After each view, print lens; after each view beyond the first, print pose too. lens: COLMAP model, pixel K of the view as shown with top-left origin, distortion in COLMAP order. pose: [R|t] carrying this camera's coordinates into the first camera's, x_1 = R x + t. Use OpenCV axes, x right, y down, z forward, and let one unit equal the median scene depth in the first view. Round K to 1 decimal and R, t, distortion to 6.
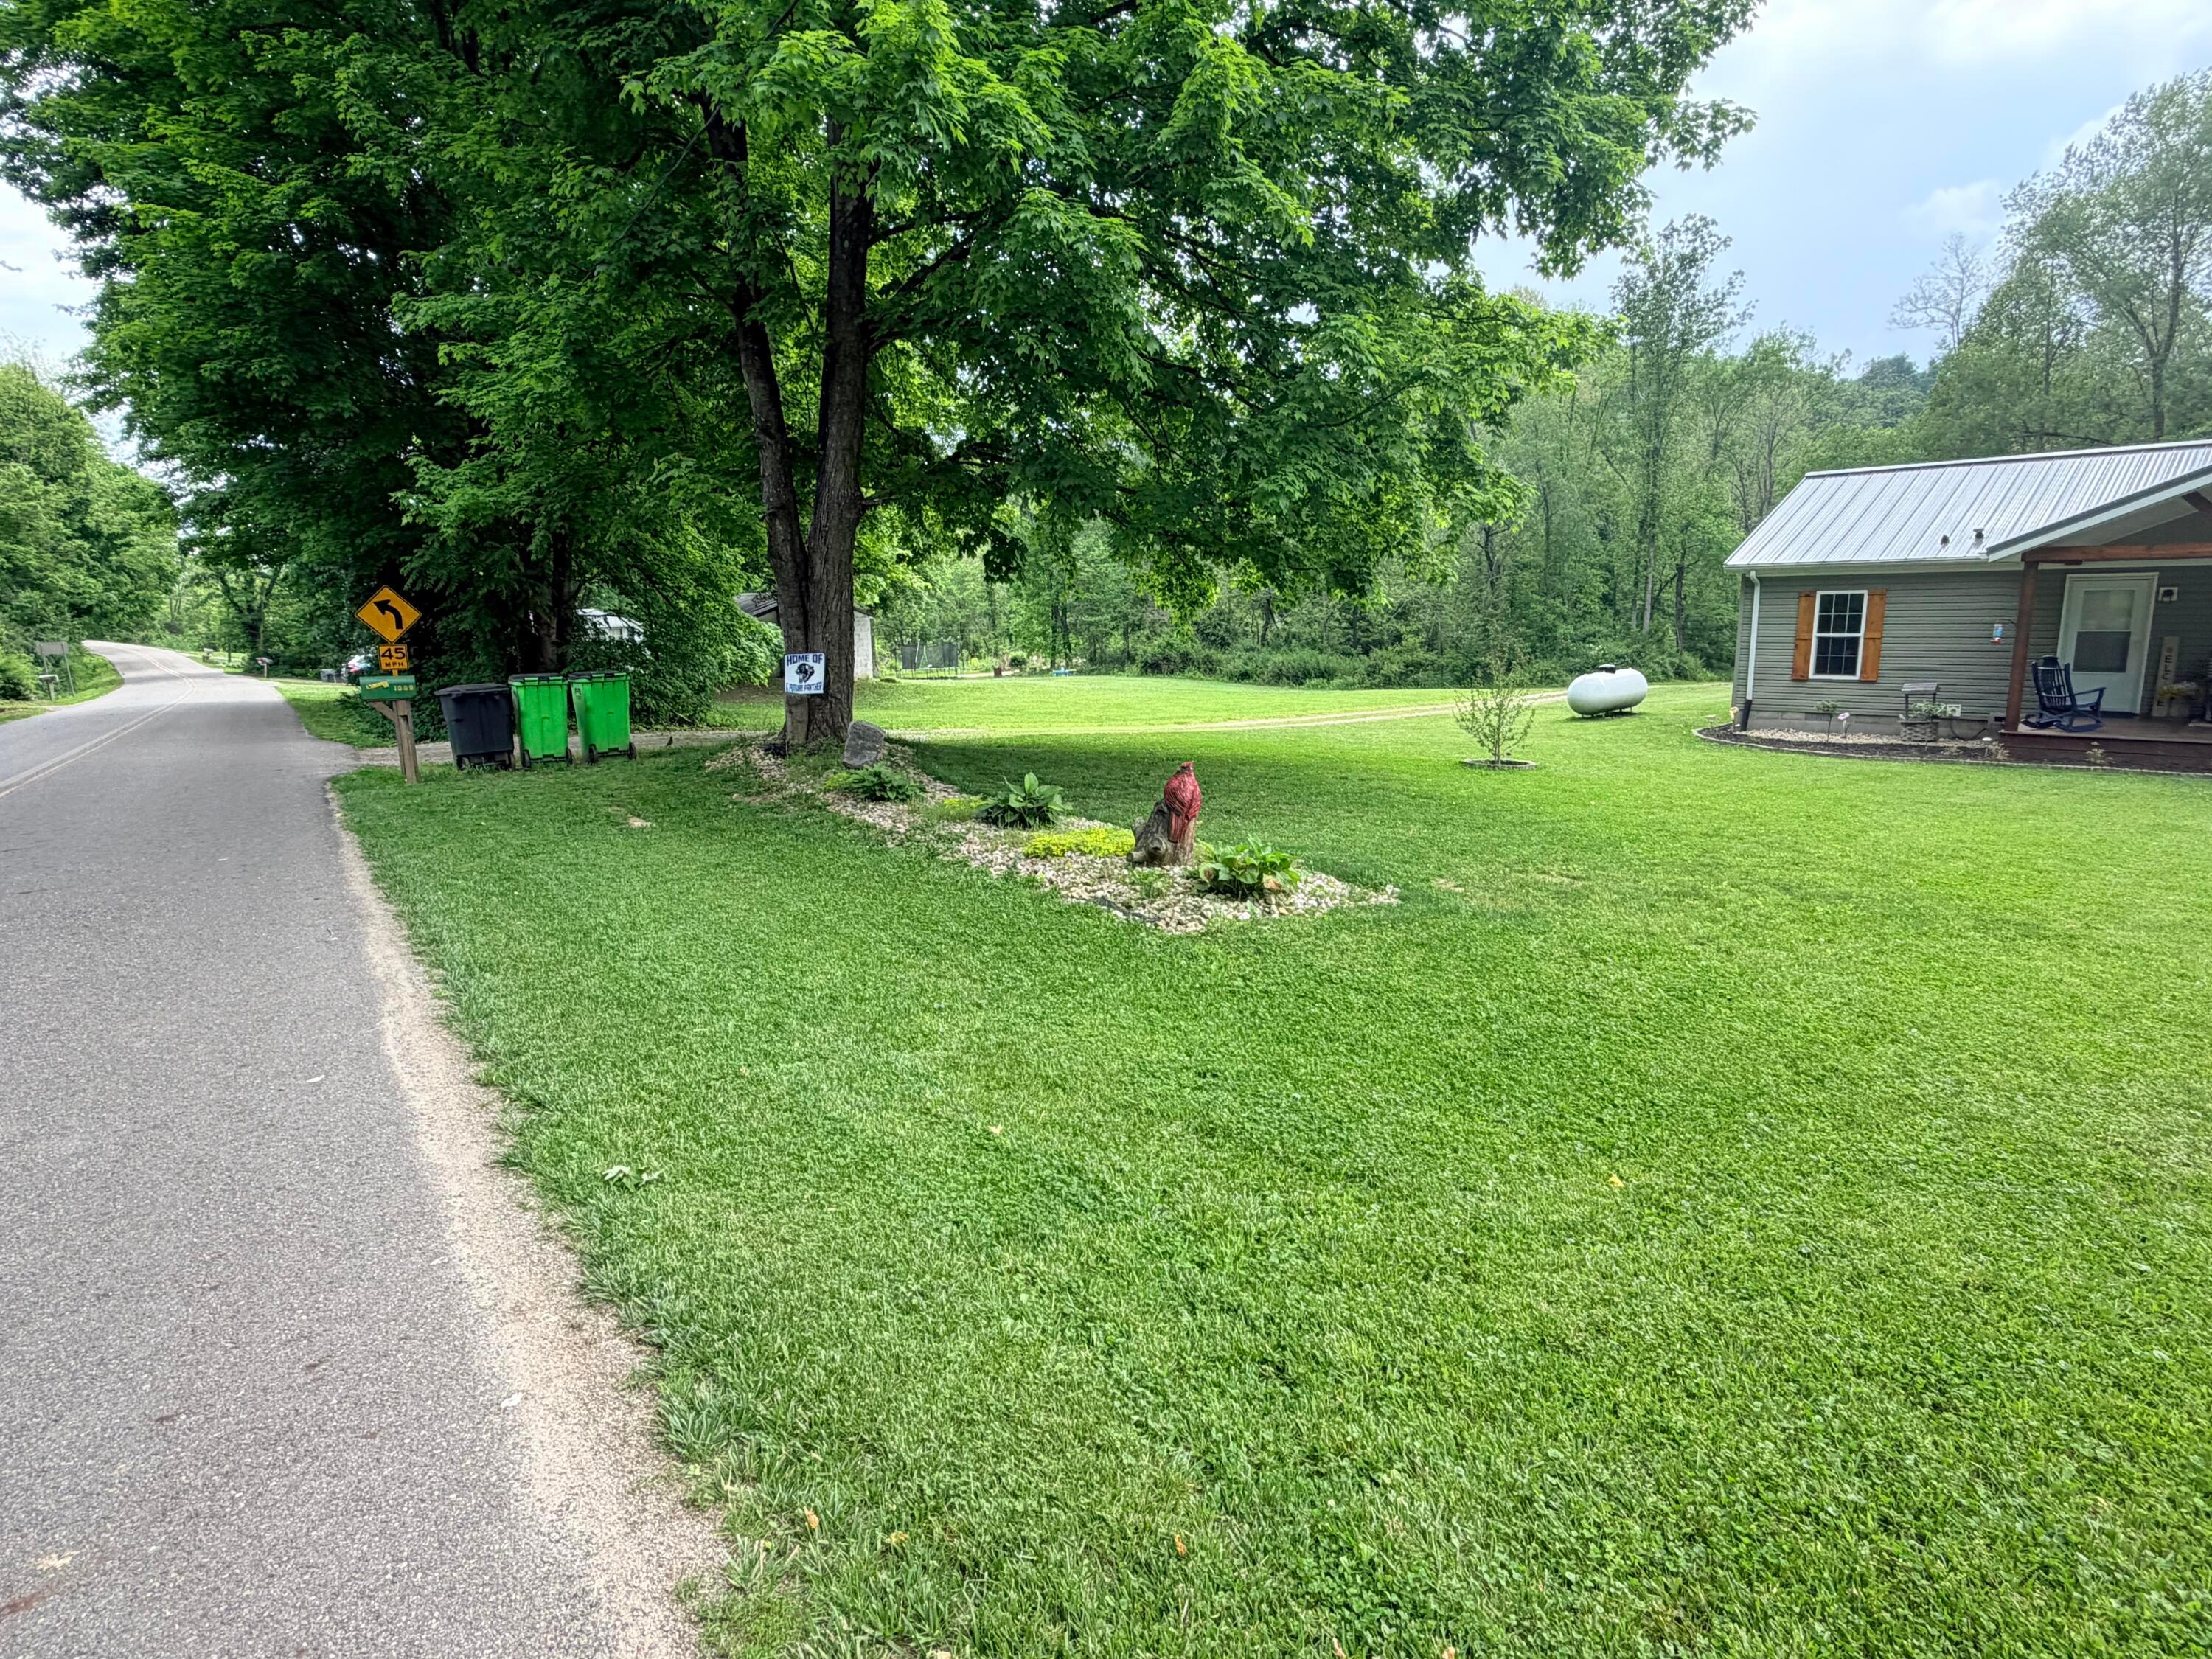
lens RADIAL K [[1181.6, 0, 1073.8], [0, 1181.6, 828.9], [0, 0, 1]] dist [0.002715, -0.002327]
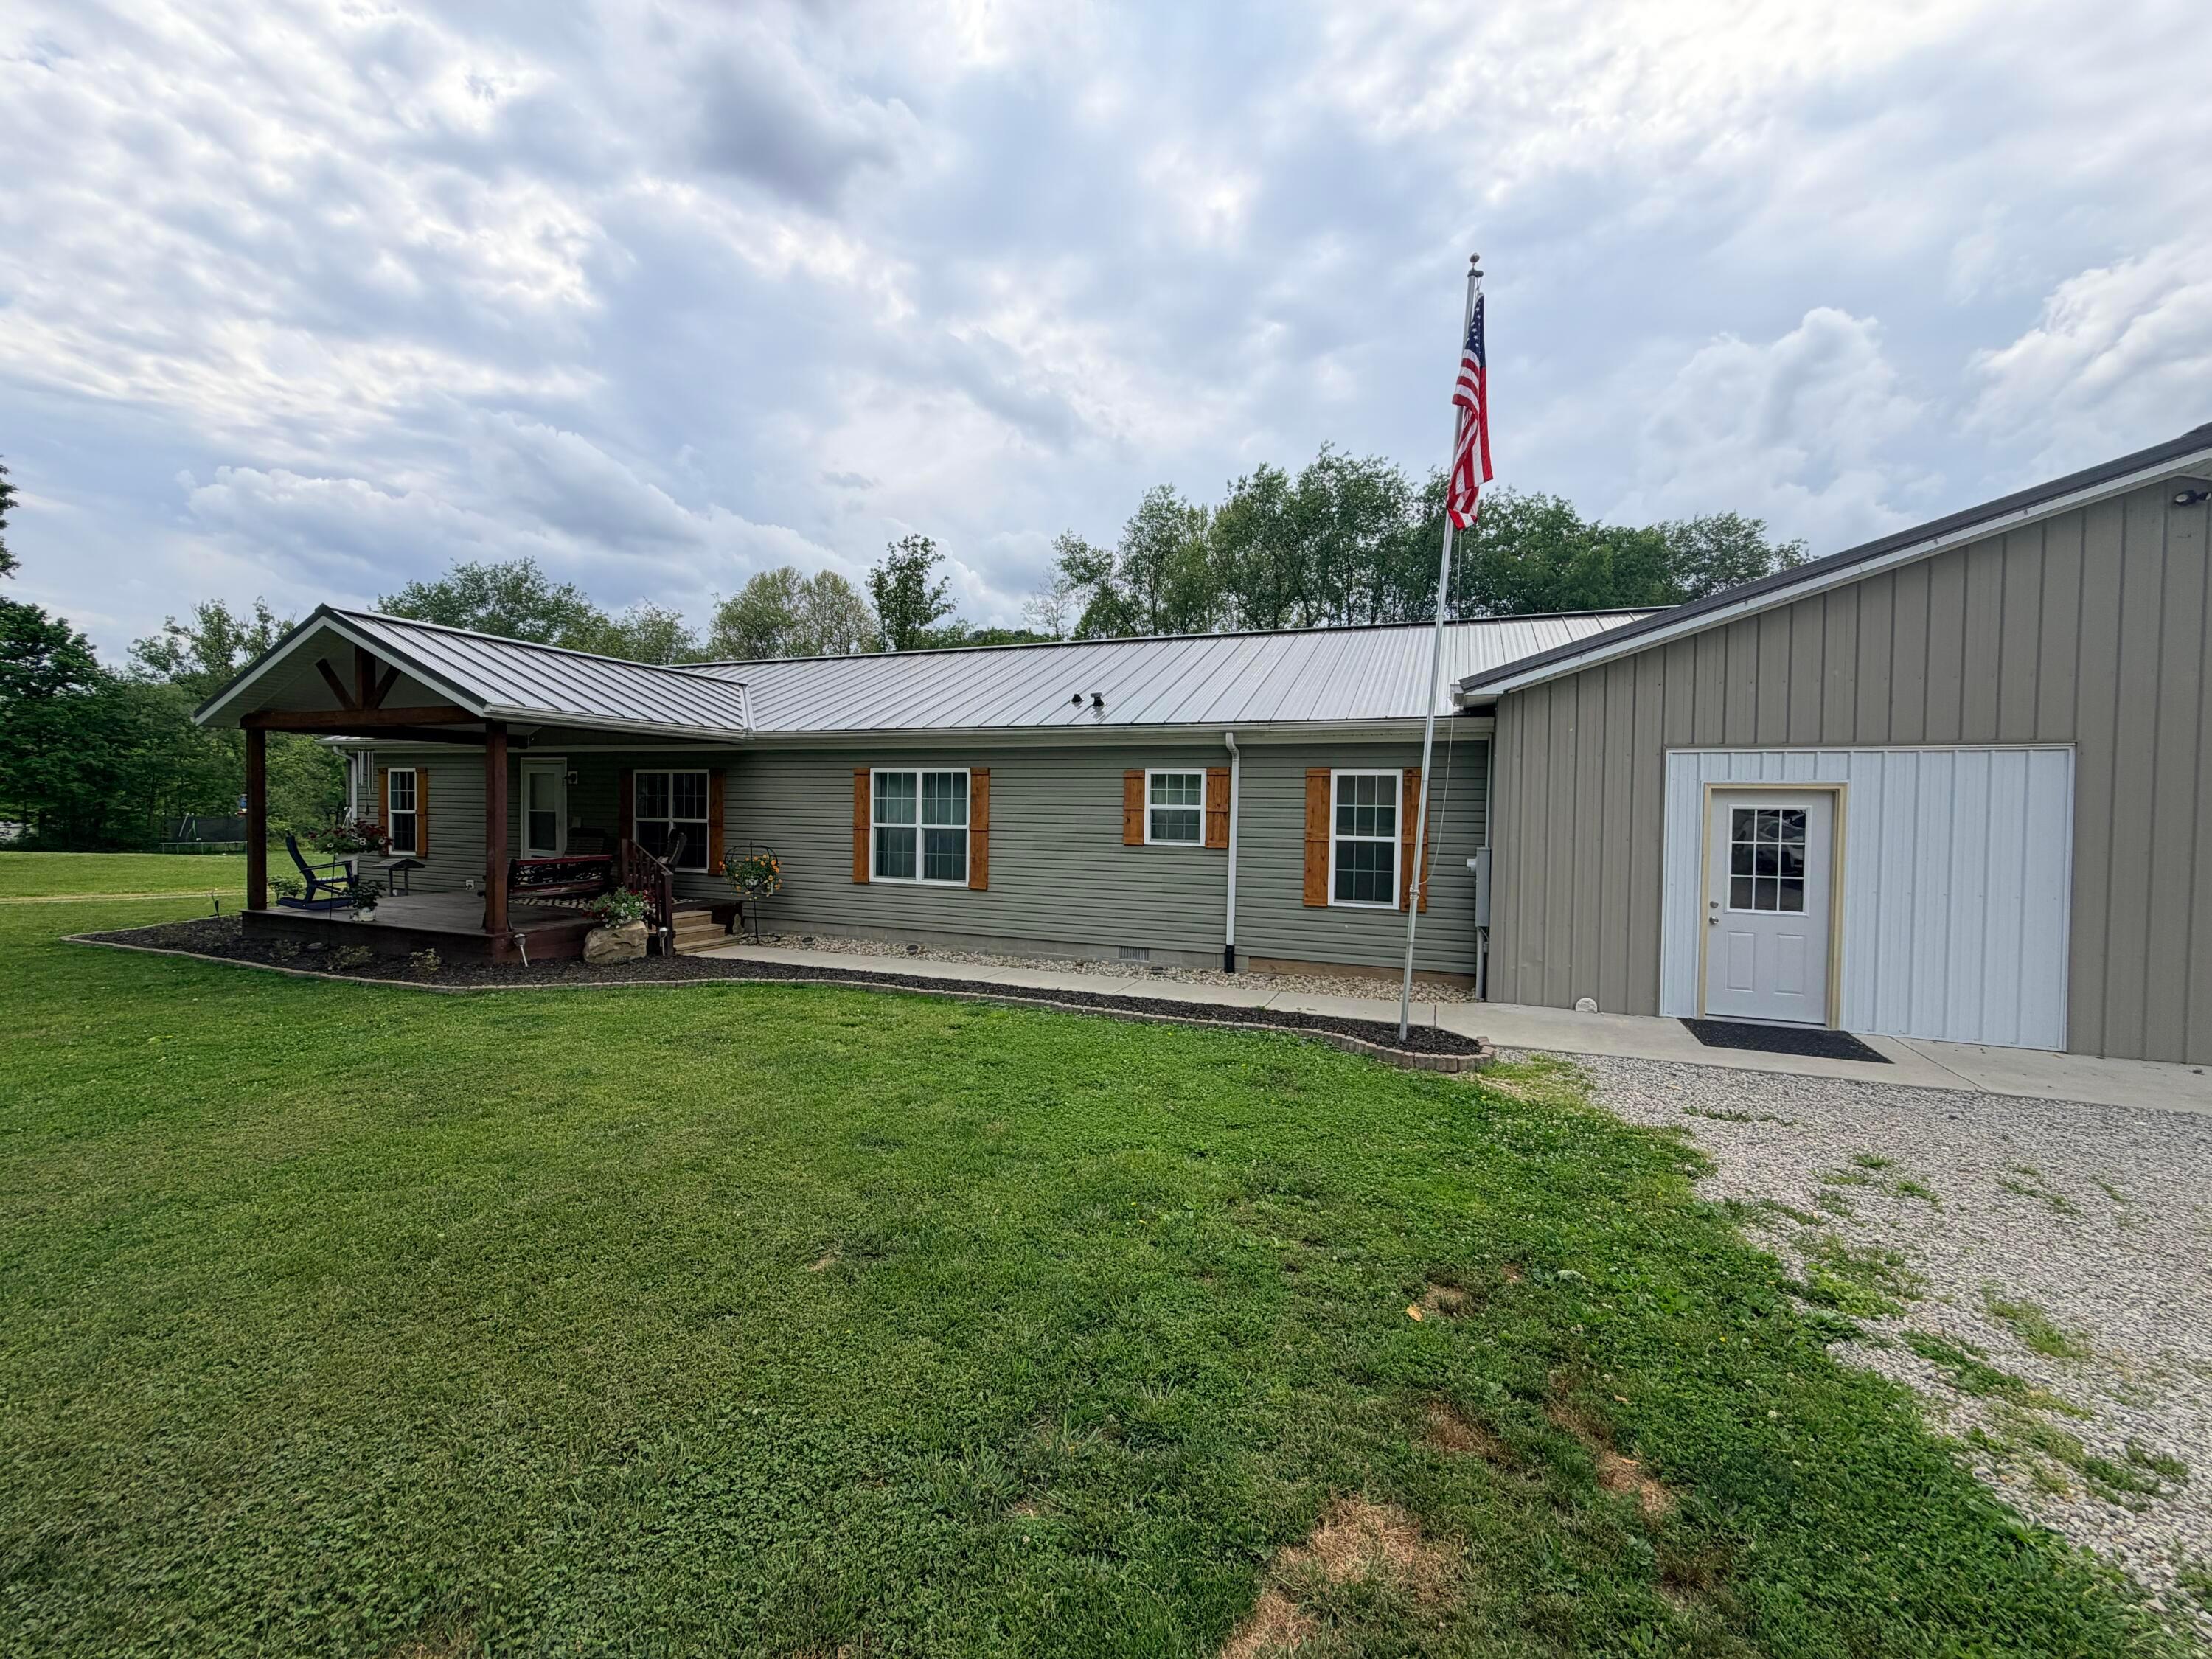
lens RADIAL K [[880.2, 0, 1094.5], [0, 880.2, 827.4], [0, 0, 1]] dist [-0.010135, -0.000157]
pose [[0.905841, 0.023118, 0.422987, 0.815356], [0.045786, 0.987317, -0.152013, -0.008117], [-0.421137, 0.157066, 0.893294, 0.072570]]
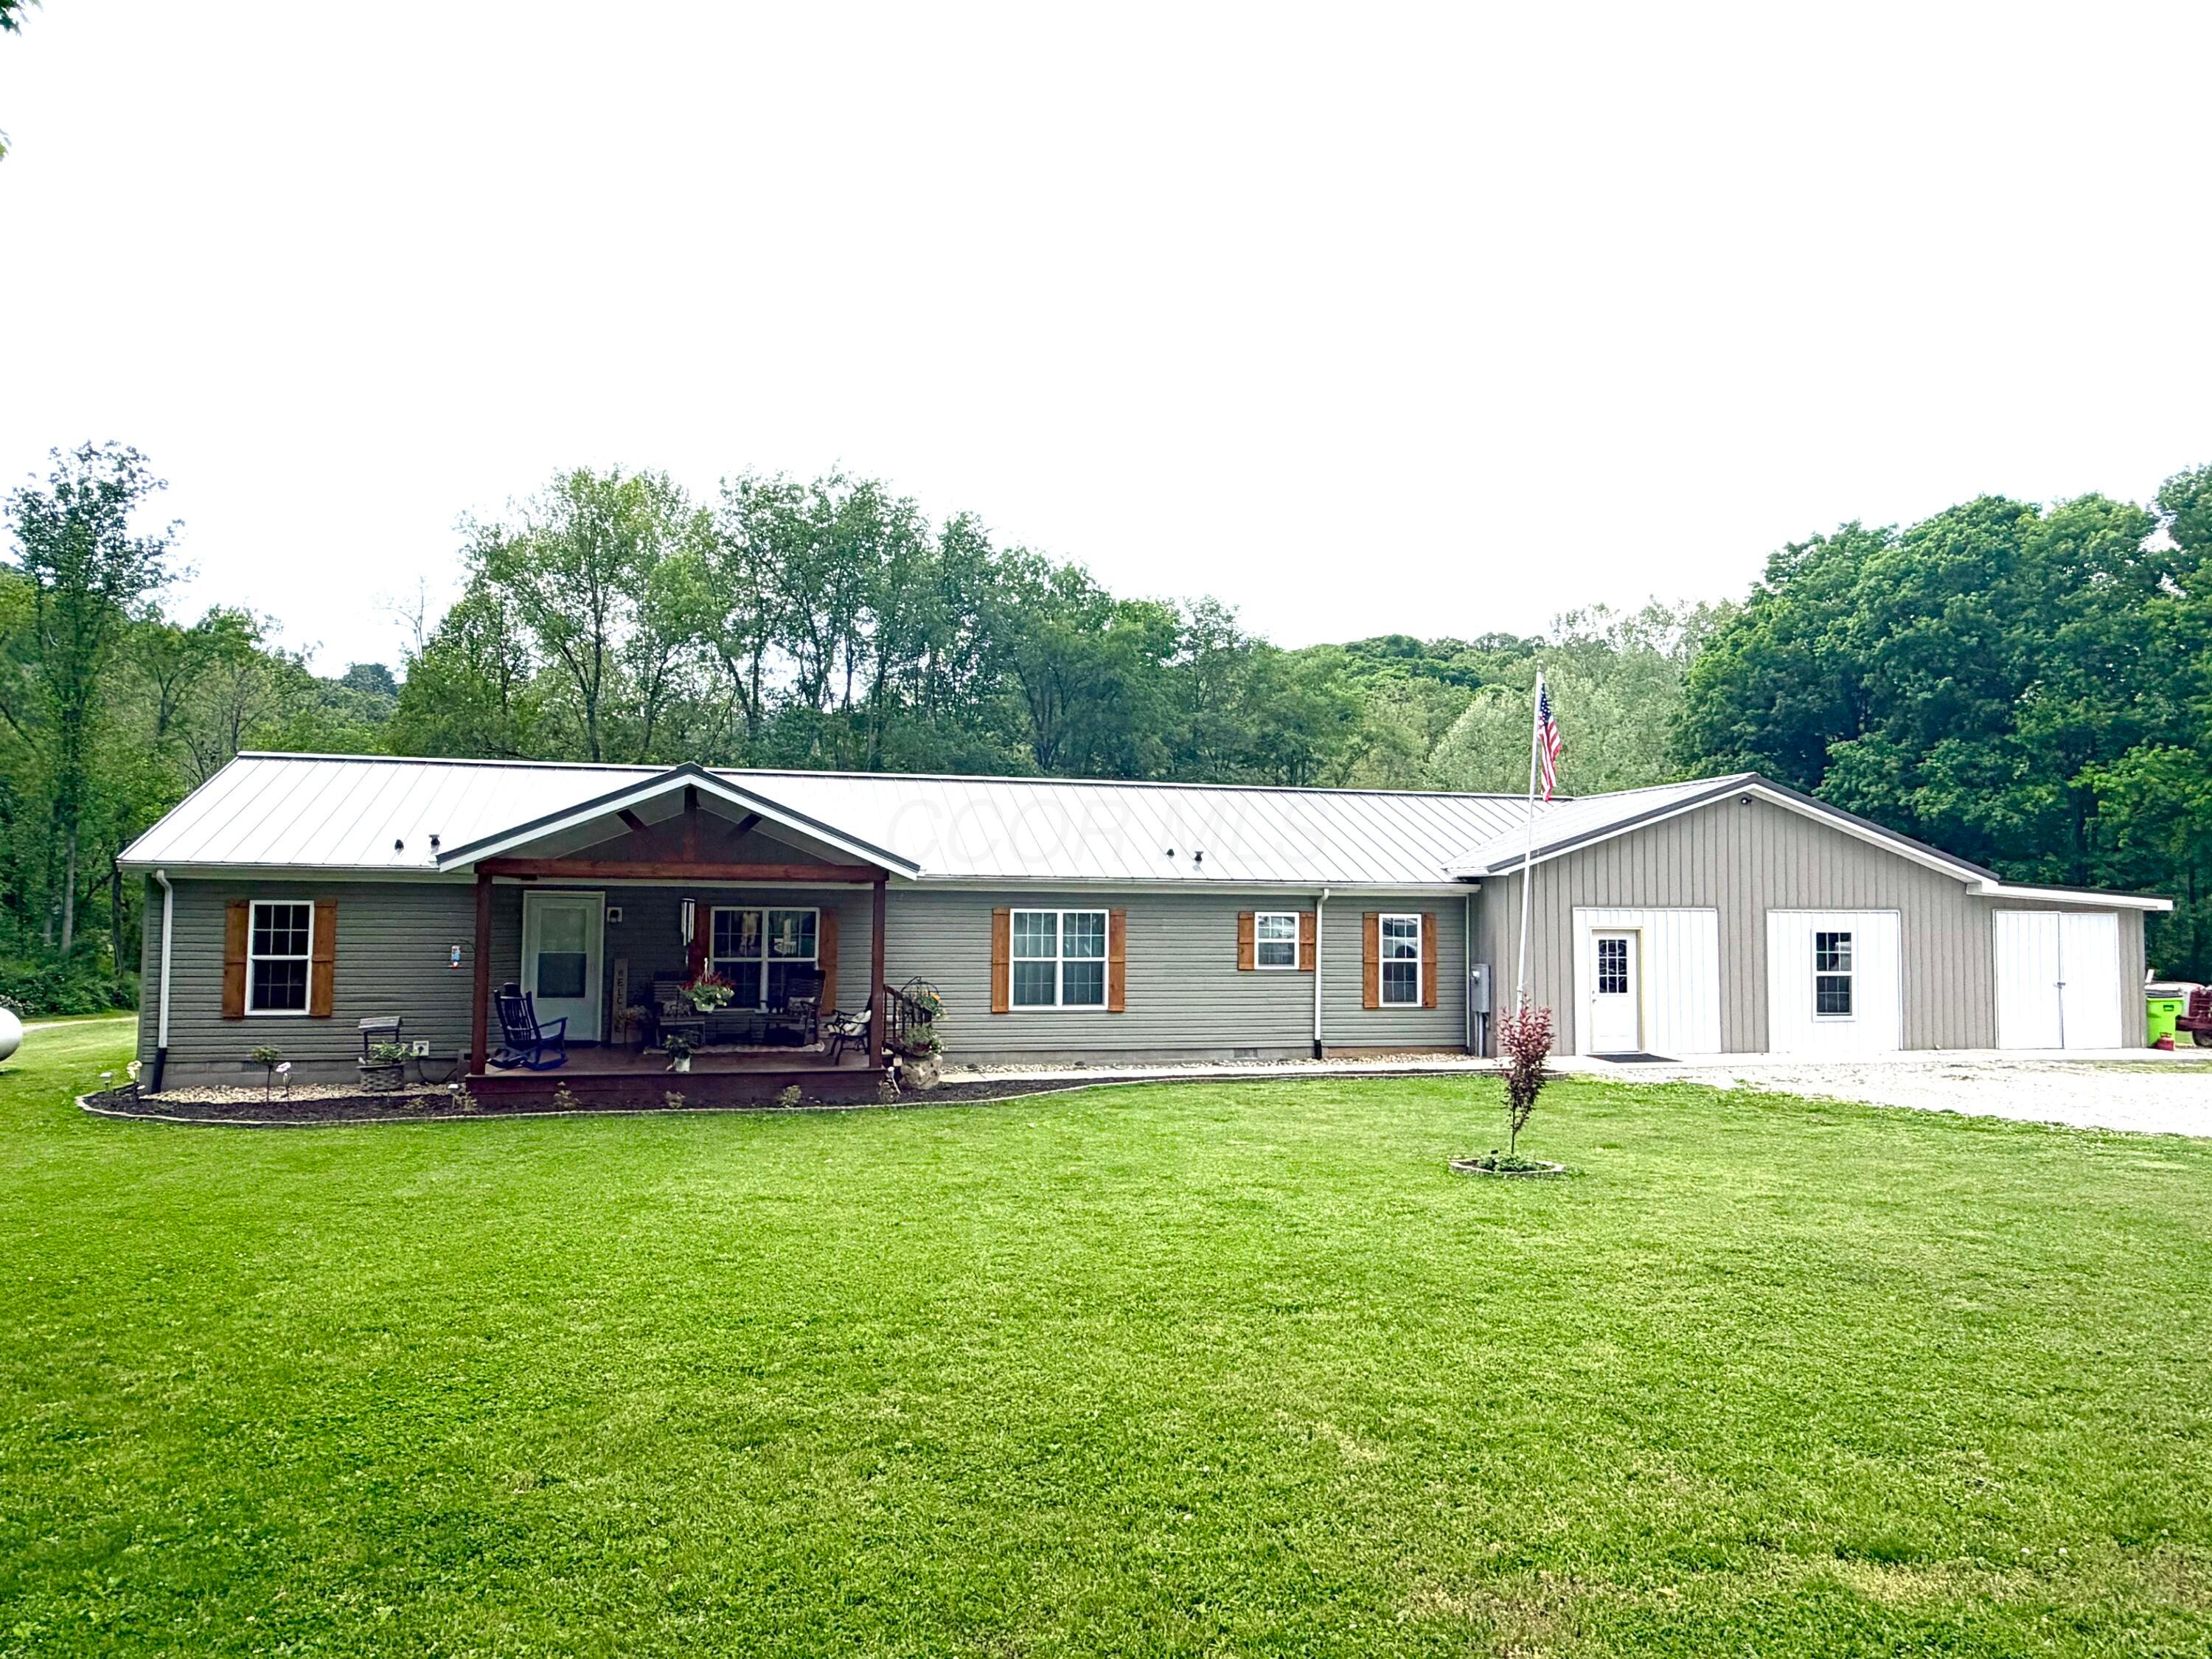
lens RADIAL K [[1383.1, 0, 1097.5], [0, 1383.1, 830.1], [0, 0, 1]] dist [0.005925, 0.001540]
pose [[0.479178, 0.074637, 0.874539, 0.105155], [0.142486, 0.976547, -0.161414, -0.023420], [-0.866075, 0.201955, 0.457305, 0.110575]]
